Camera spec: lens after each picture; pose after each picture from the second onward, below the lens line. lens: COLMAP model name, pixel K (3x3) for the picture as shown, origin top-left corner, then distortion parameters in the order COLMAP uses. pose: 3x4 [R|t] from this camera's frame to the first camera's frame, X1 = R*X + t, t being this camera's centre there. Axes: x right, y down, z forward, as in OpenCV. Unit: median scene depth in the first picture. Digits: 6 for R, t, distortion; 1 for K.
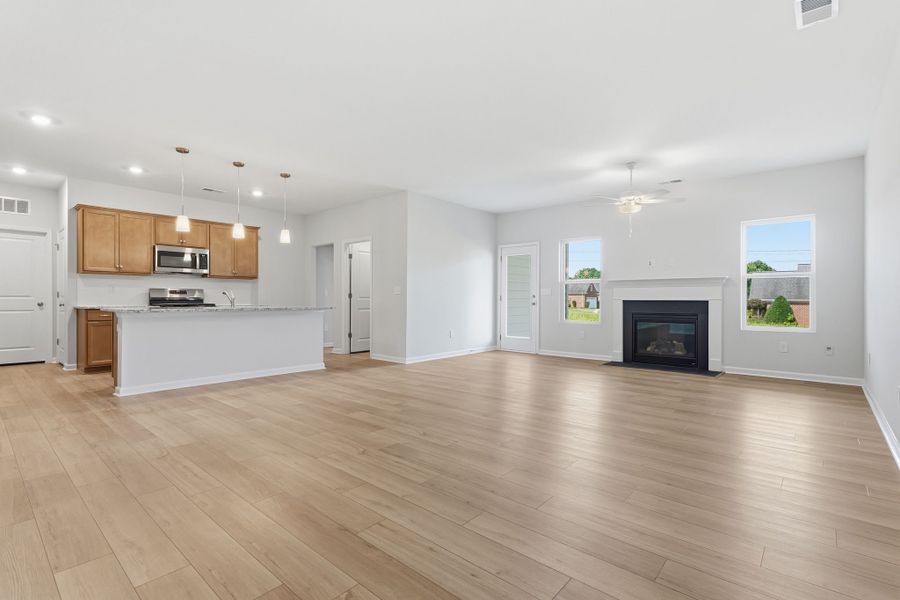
lens RADIAL K [[420.4, 0, 453.8], [0, 420.4, 301.0], [0, 0, 1]] dist [0.012320, -0.001495]
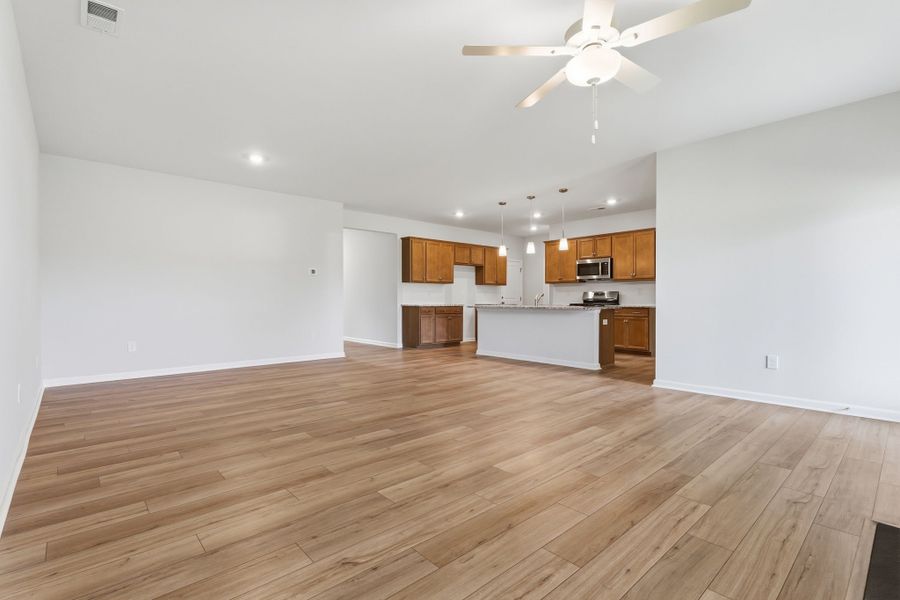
lens RADIAL K [[420.4, 0, 454.5], [0, 420.4, 295.7], [0, 0, 1]] dist [0.012320, -0.001495]
pose [[-0.112829, -0.011945, -0.993543, 0.642835], [-0.013033, 0.999860, -0.010541, 0.001555], [0.993529, 0.011759, -0.112968, 0.719272]]
